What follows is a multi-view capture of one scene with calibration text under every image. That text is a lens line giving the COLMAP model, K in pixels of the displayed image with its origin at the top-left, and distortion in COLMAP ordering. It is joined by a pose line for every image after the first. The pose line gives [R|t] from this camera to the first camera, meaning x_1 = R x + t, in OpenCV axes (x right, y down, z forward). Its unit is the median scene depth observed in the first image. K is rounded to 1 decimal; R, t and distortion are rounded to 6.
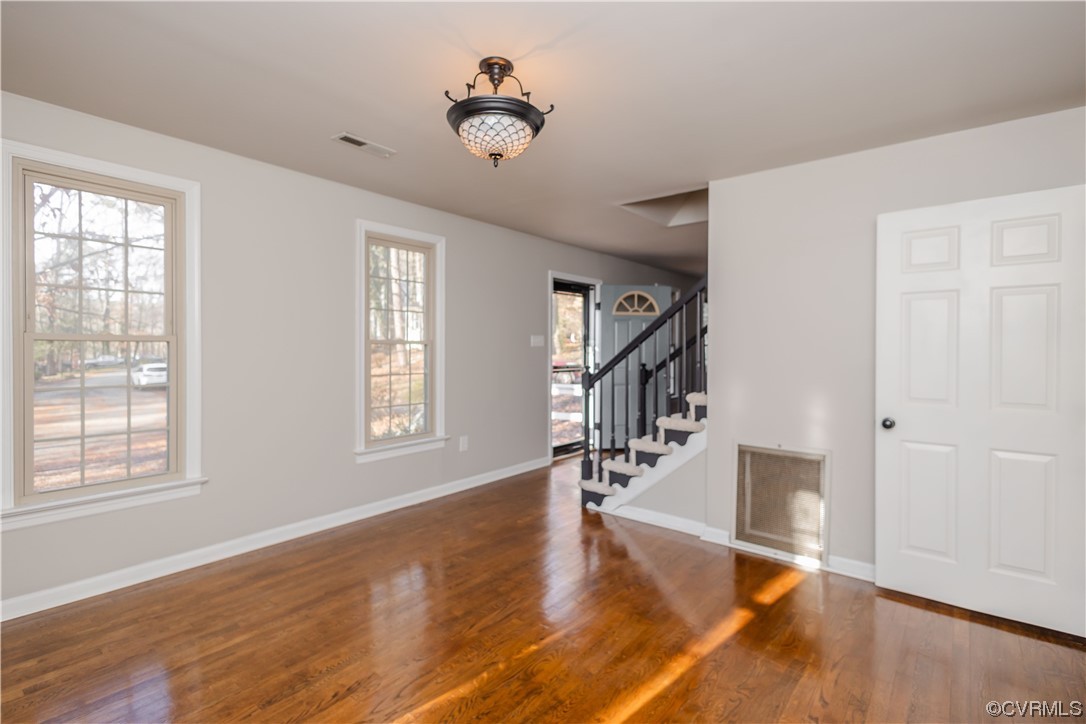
lens RADIAL K [[492.0, 0, 550.1], [0, 492.0, 353.3], [0, 0, 1]] dist [0.003287, -0.001423]
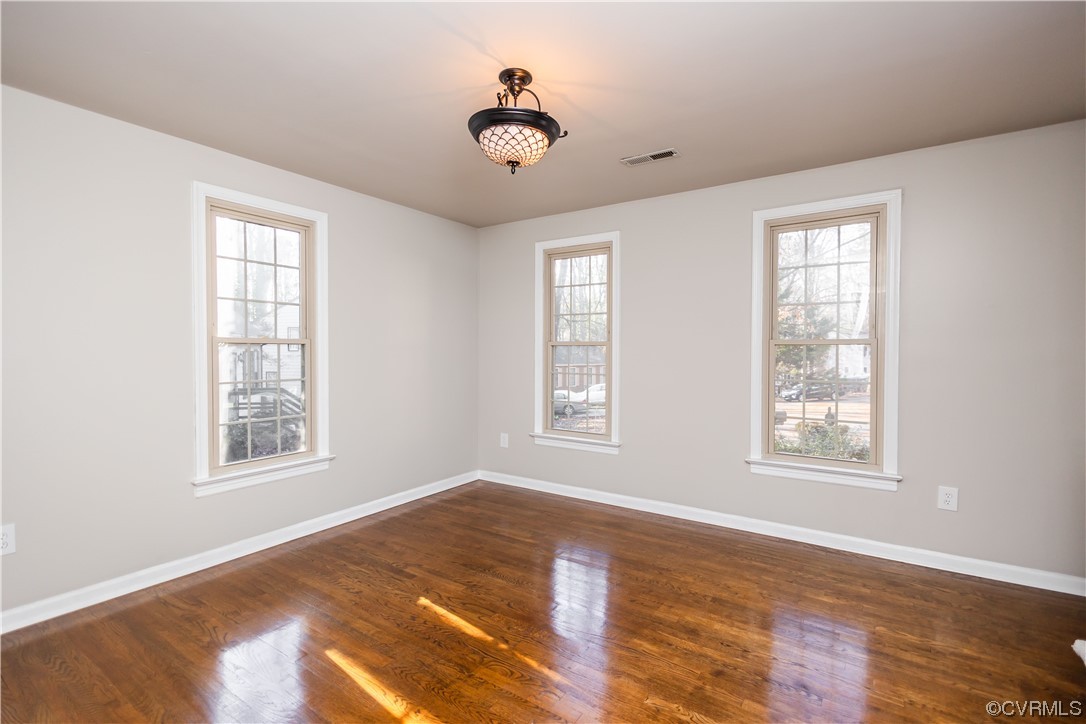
lens RADIAL K [[492.0, 0, 548.8], [0, 492.0, 360.6], [0, 0, 1]] dist [0.003287, -0.001423]
pose [[0.094687, 0.013041, -0.995422, 0.685921], [-0.010404, 0.999873, 0.012110, 0.005749], [0.995453, 0.009210, 0.094811, 0.714300]]
